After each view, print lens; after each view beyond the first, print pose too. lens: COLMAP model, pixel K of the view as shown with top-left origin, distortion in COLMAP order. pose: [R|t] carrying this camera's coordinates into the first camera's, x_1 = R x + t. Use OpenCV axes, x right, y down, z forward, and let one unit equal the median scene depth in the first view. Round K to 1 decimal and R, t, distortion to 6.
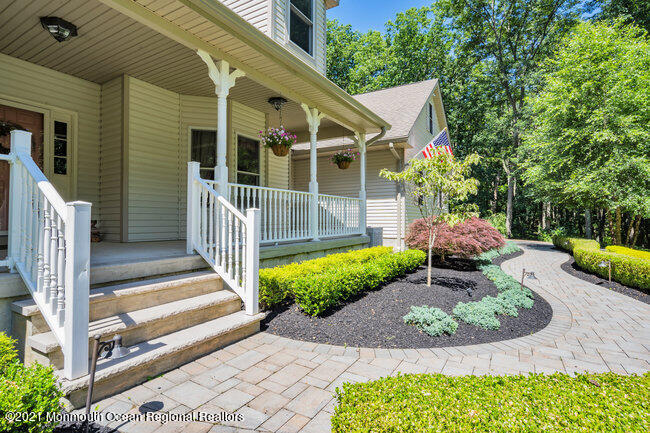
lens RADIAL K [[301.0, 0, 326.0], [0, 301.0, 215.1], [0, 0, 1]] dist [-0.057829, 0.021254]
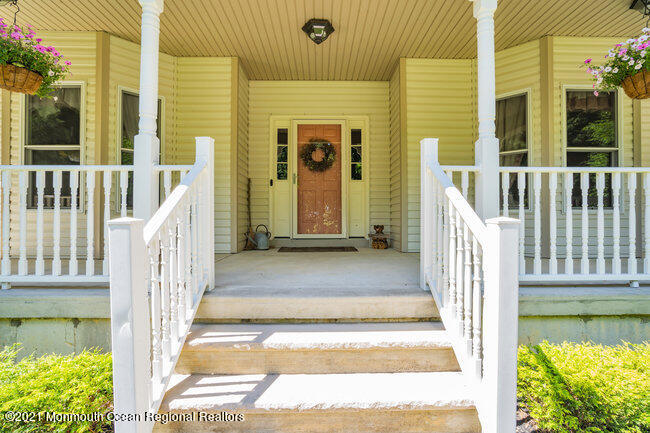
lens RADIAL K [[327.9, 0, 324.7], [0, 327.9, 213.5], [0, 0, 1]] dist [-0.000395, 0.001183]
pose [[0.537586, -0.010074, -0.843149, 0.008213], [0.008630, 0.999942, -0.006446, -0.015431], [0.843165, -0.003811, 0.537641, 0.287722]]
